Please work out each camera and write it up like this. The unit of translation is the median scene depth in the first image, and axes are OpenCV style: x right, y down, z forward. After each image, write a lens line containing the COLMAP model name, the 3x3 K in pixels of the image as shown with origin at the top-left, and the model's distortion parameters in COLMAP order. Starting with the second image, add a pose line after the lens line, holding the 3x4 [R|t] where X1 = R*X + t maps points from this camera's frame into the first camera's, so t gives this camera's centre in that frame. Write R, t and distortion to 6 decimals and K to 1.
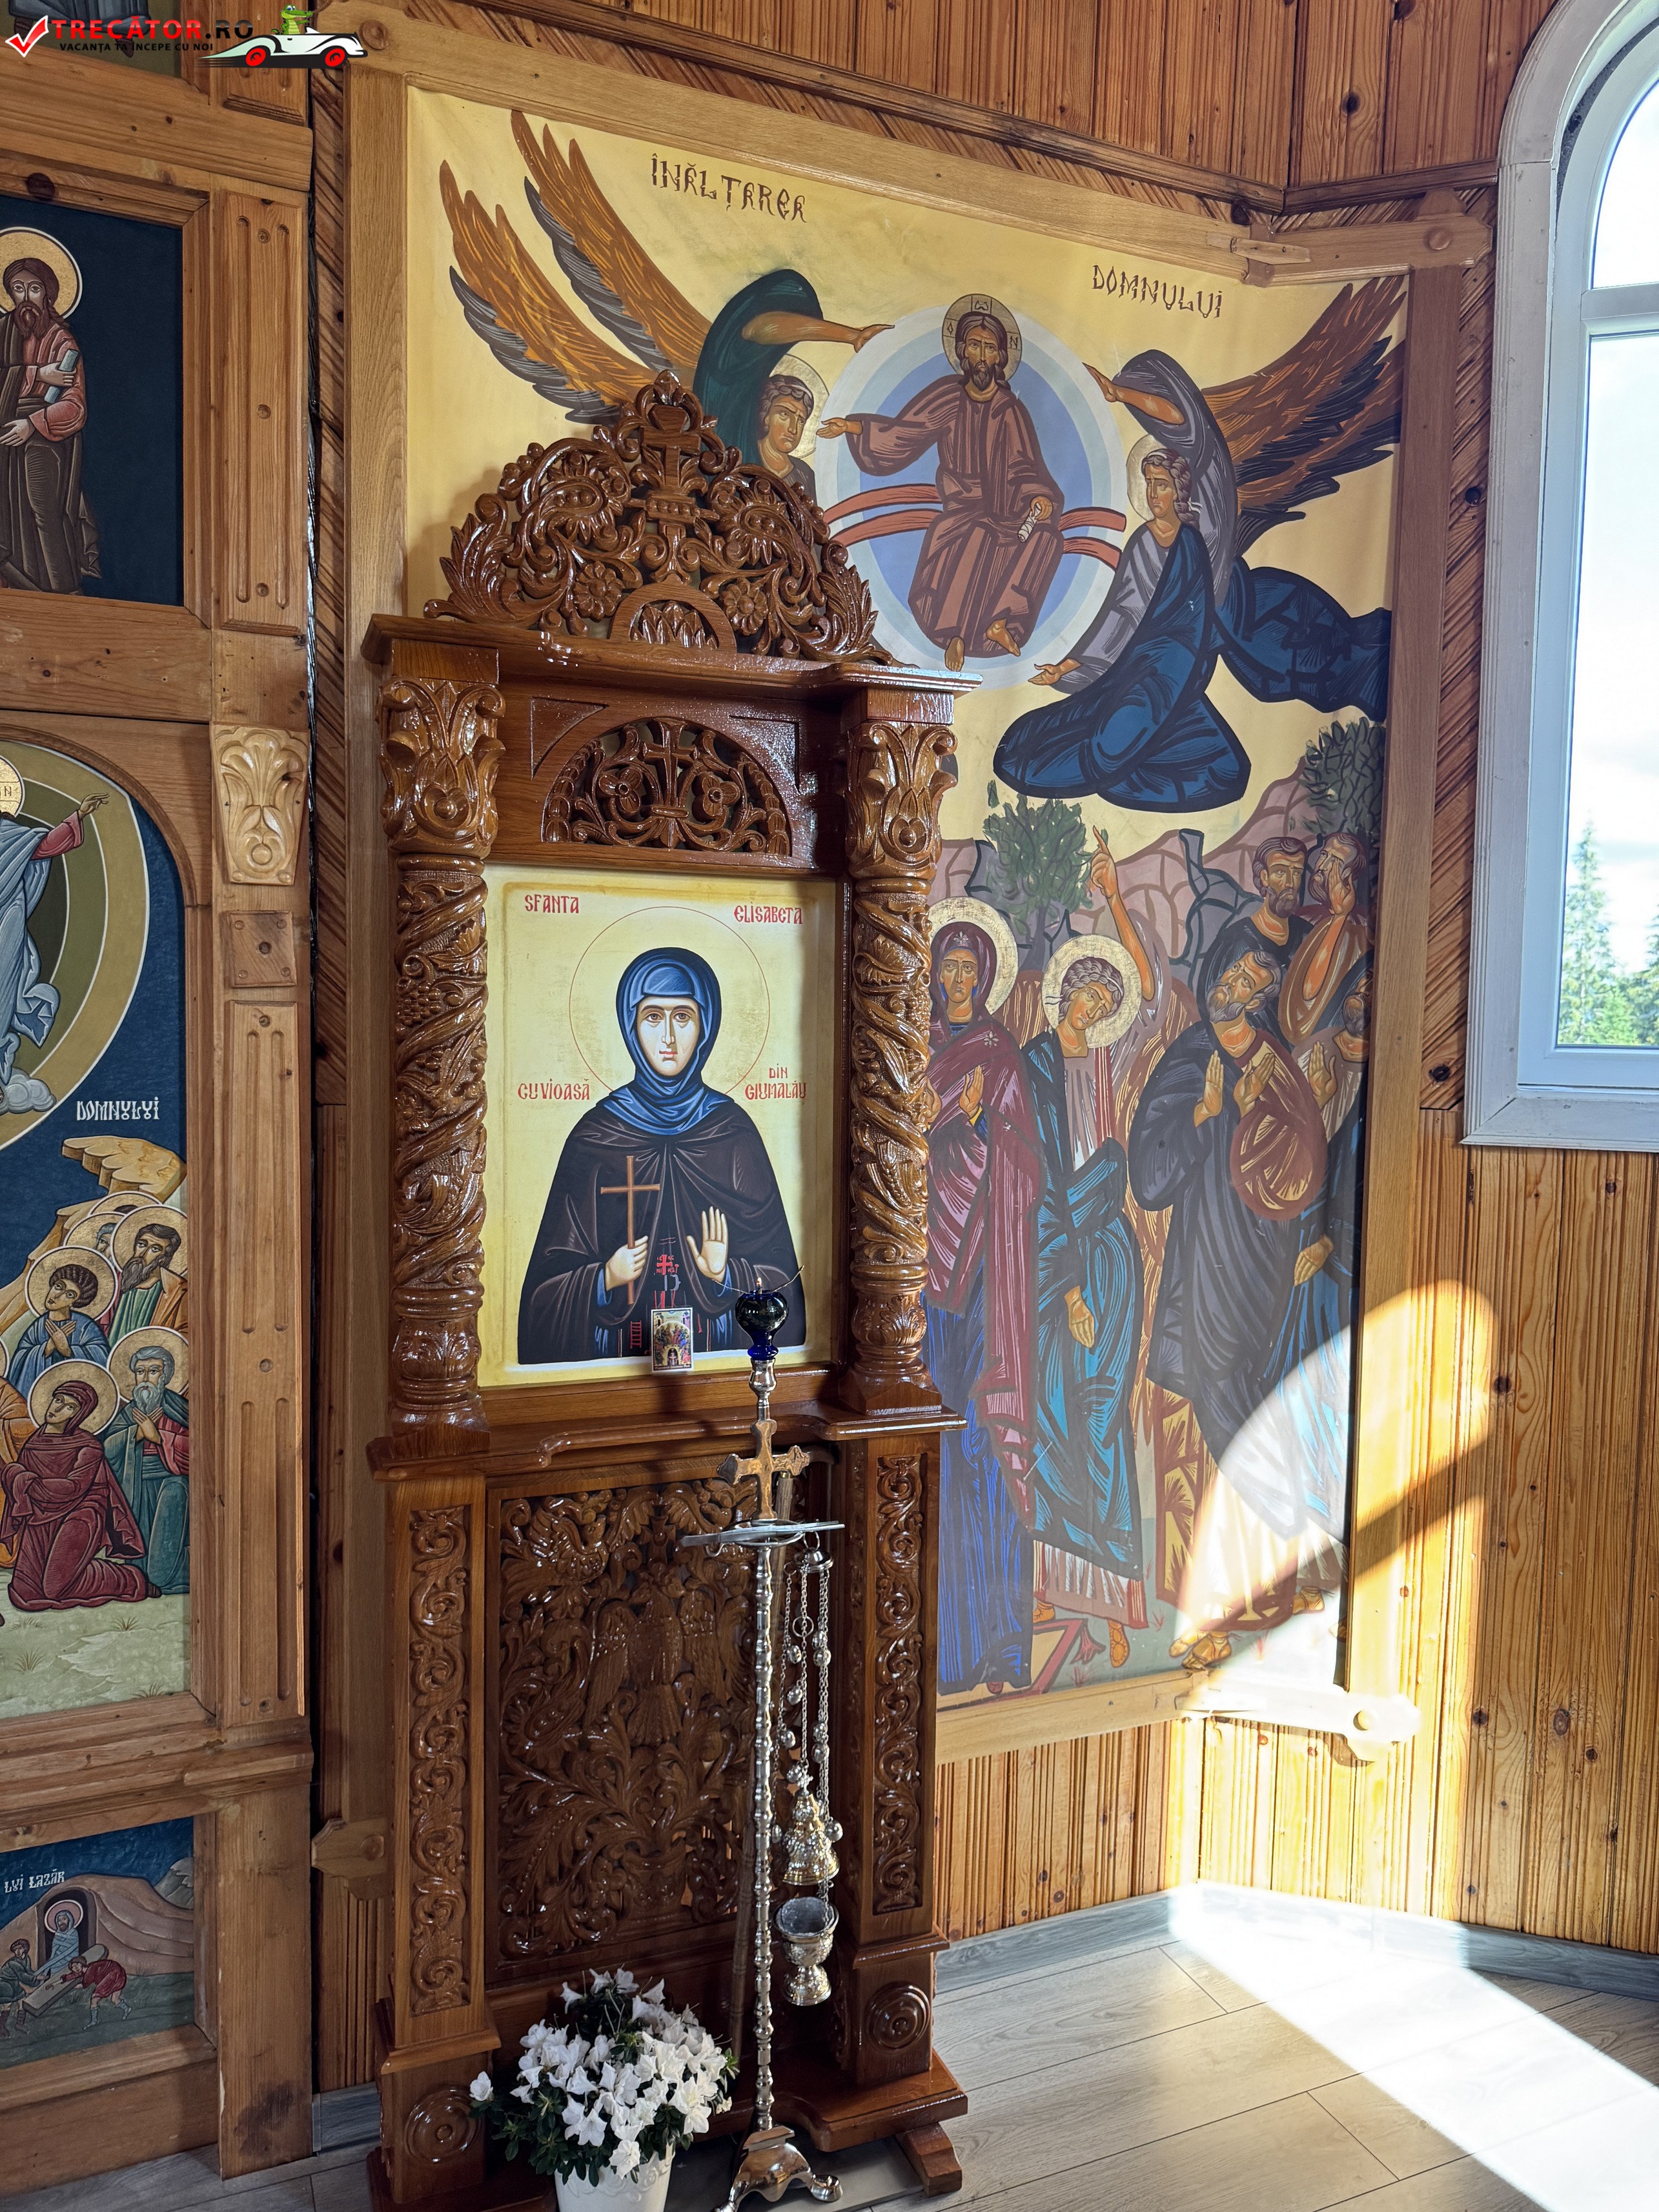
lens RADIAL K [[1557.6, 0, 824.1], [0, 1557.6, 1095.7], [0, 0, 1]] dist [0.088726, -0.138360]
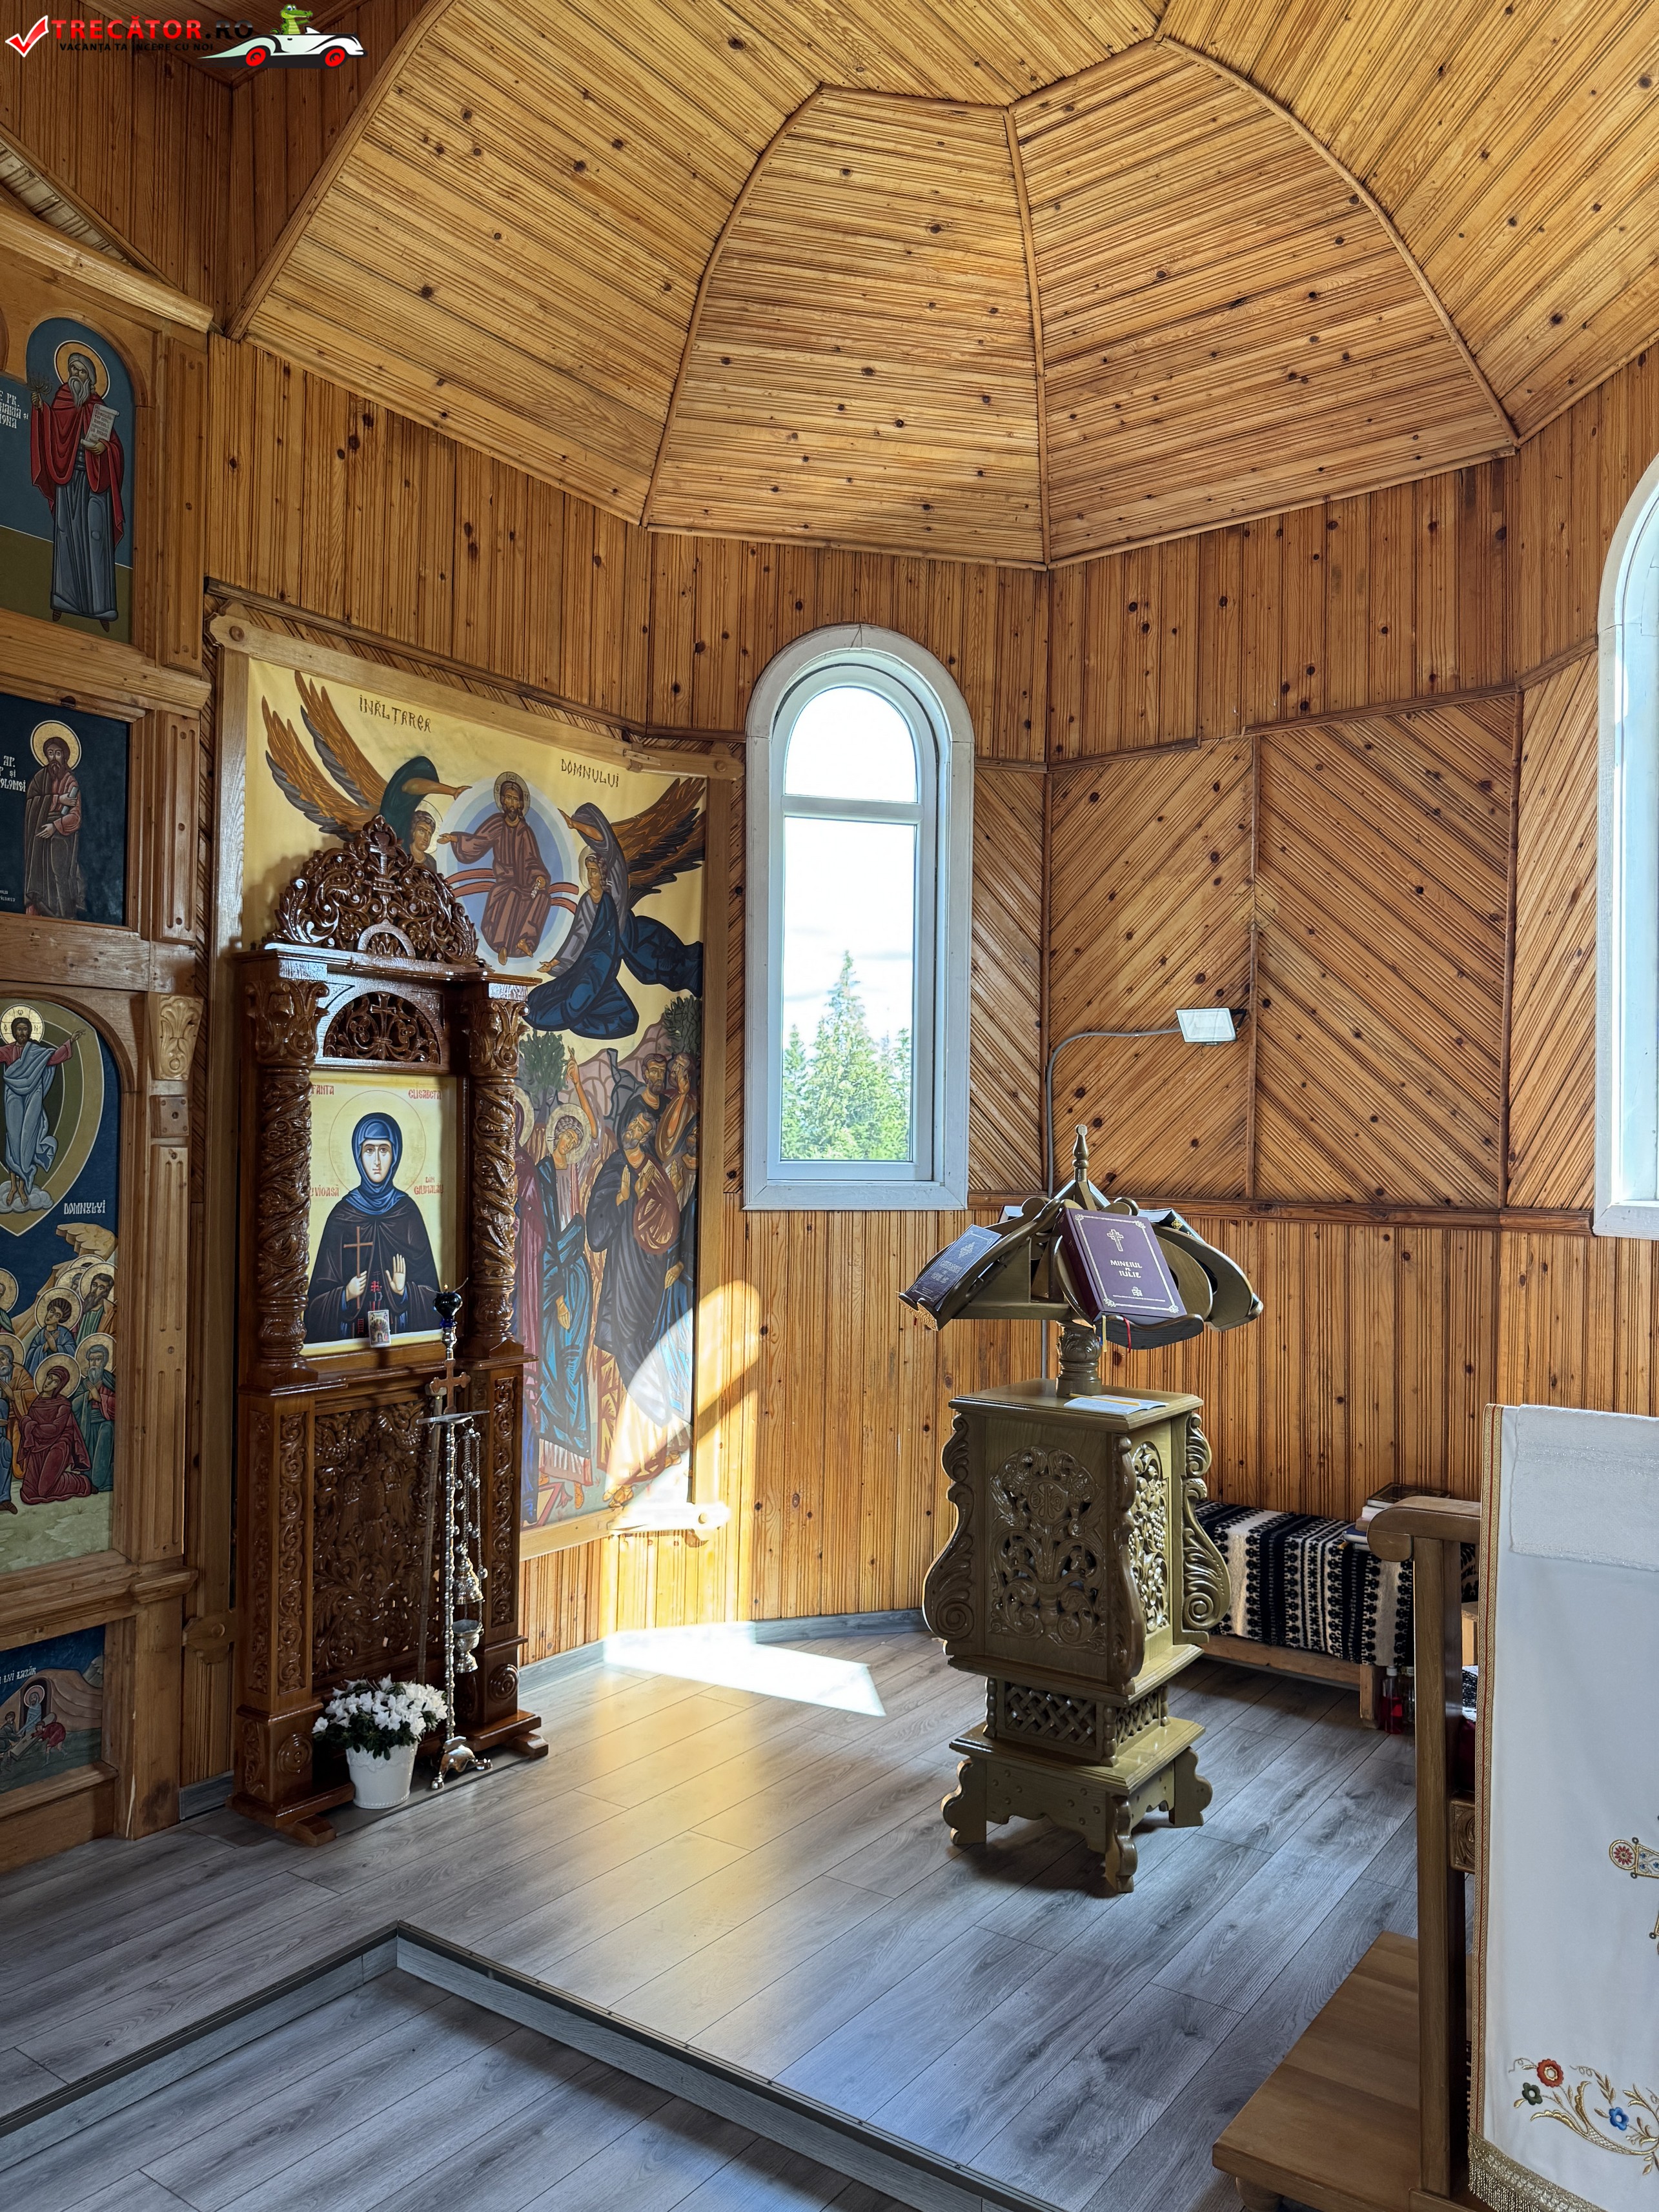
lens RADIAL K [[1557.6, 0, 824.1], [0, 1557.6, 1095.7], [0, 0, 1]] dist [0.088726, -0.138360]
pose [[0.857916, 0.006507, 0.513748, -0.548515], [0.035739, 0.996742, -0.072306, 0.034751], [-0.512545, 0.080394, 0.854889, -0.787926]]
